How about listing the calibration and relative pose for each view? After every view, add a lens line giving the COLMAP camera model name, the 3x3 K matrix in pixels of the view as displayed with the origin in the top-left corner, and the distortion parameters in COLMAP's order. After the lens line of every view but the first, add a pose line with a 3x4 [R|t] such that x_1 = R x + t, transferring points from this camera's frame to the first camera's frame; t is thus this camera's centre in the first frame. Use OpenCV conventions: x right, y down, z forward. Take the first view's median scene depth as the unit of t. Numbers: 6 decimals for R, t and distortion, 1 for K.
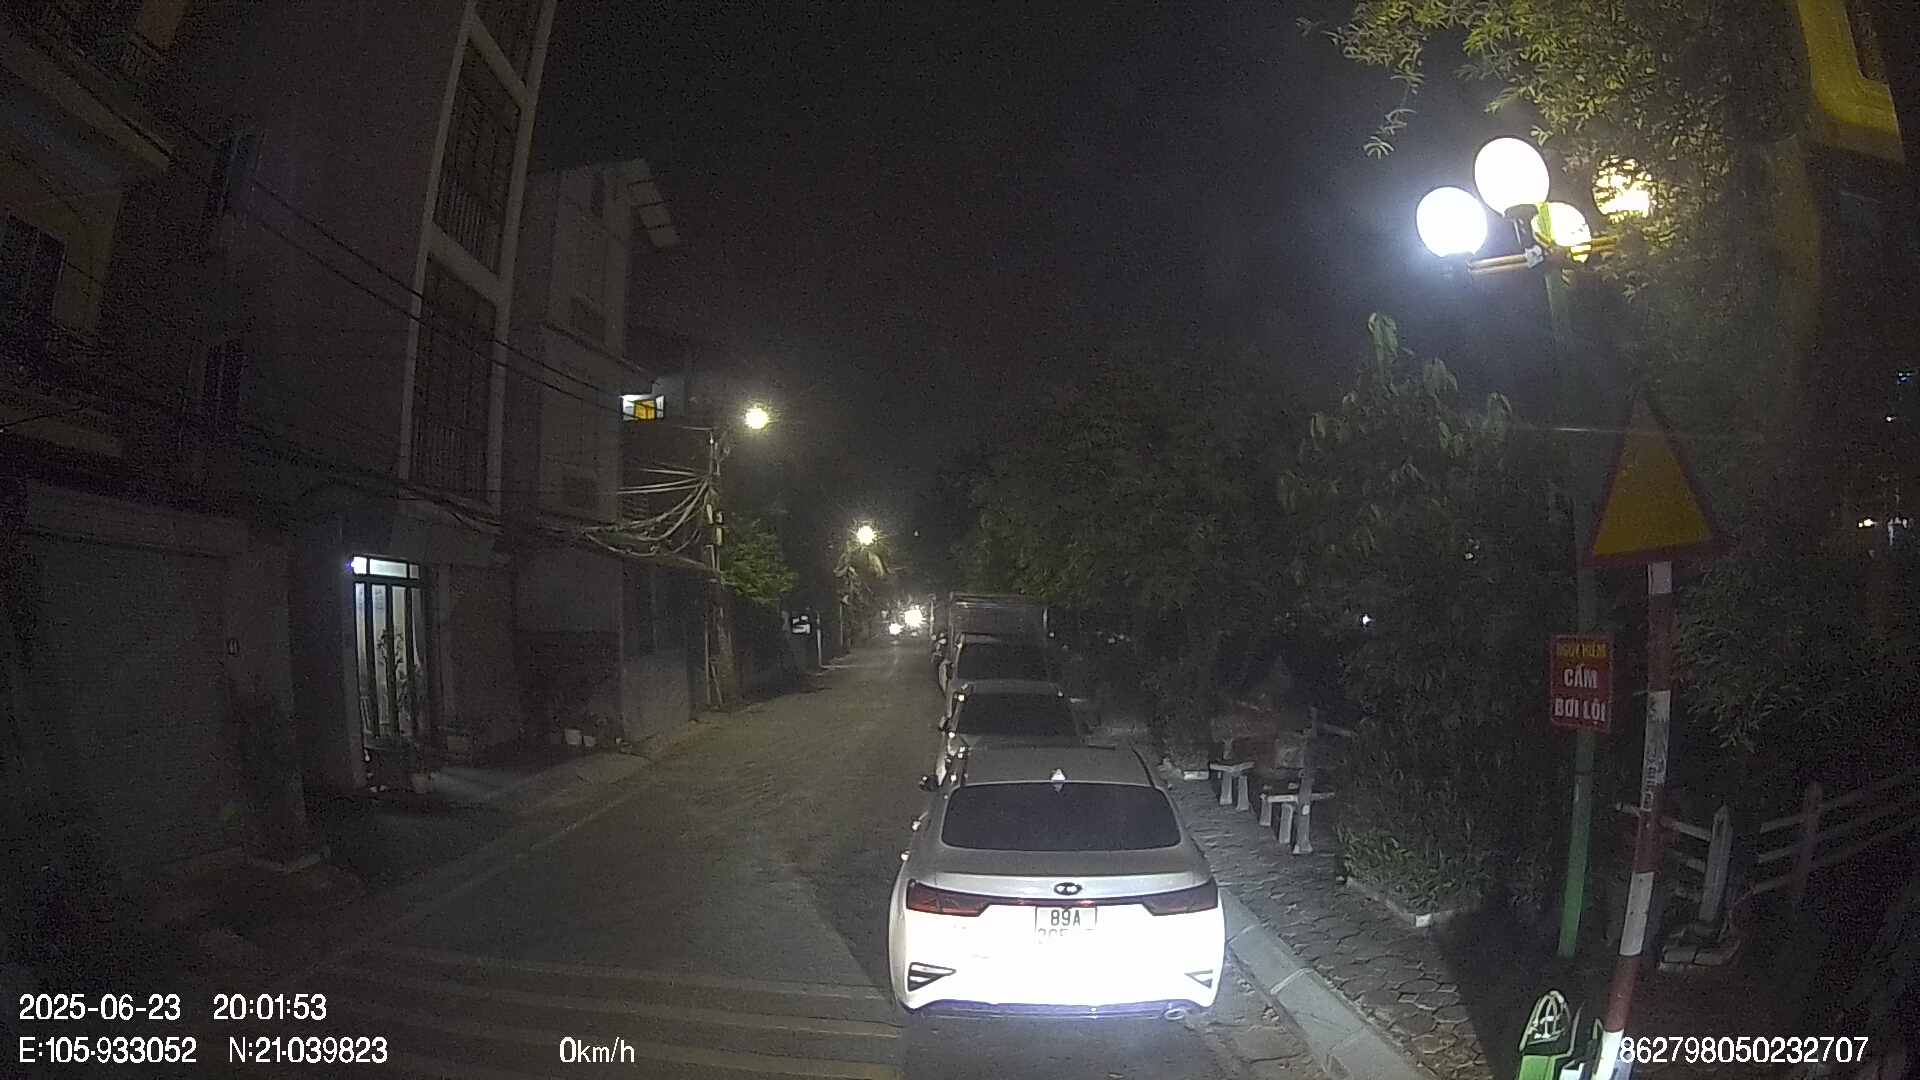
lens RADIAL K [[1445.3, 0, 959.1], [0, 1445.3, 533.6], [0, 0, 1]] dist [0.000632, 0.001413]
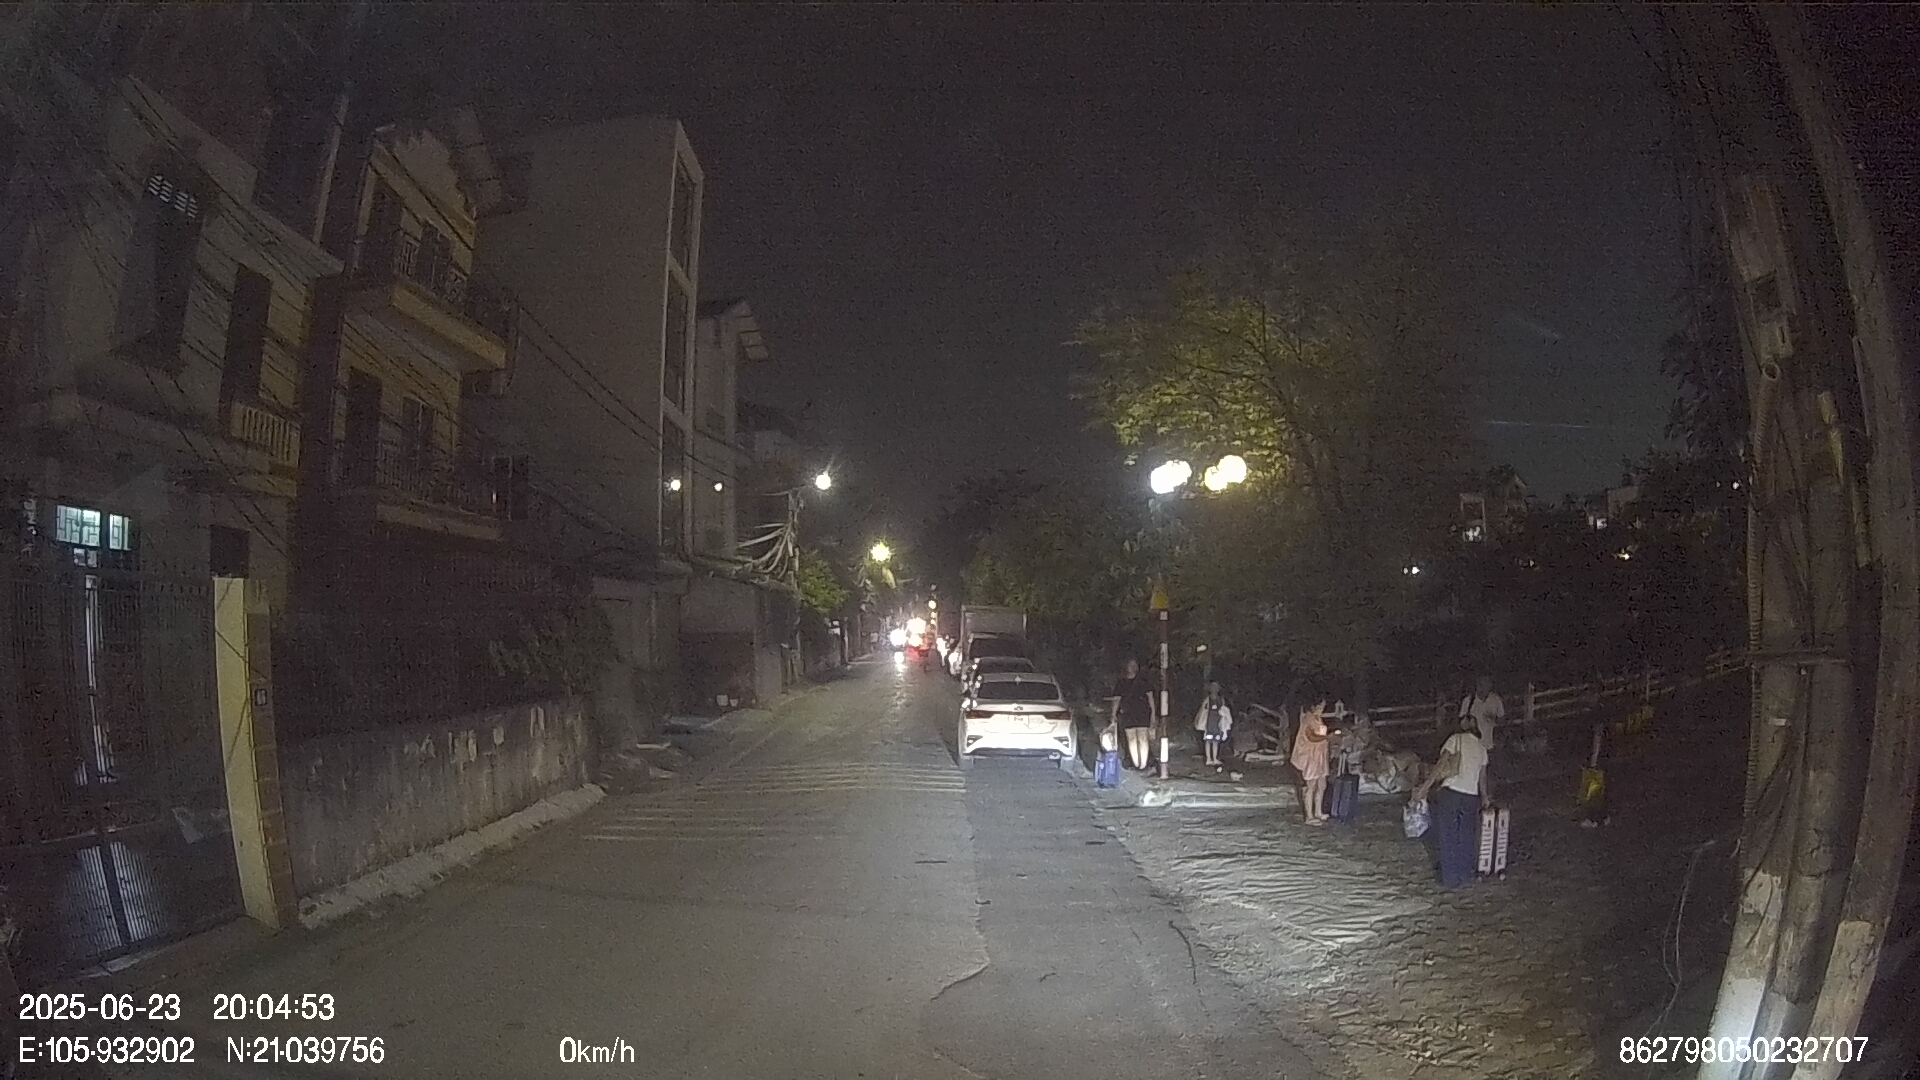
lens RADIAL K [[1445.3, 0, 961.7], [0, 1445.3, 547.1], [0, 0, 1]] dist [0.000632, 0.001413]
pose [[0.999976, 0.000803, 0.006886, -0.008049], [-0.000848, 0.999978, 0.006547, -0.014410], [-0.006881, -0.006553, 0.999955, -0.234211]]
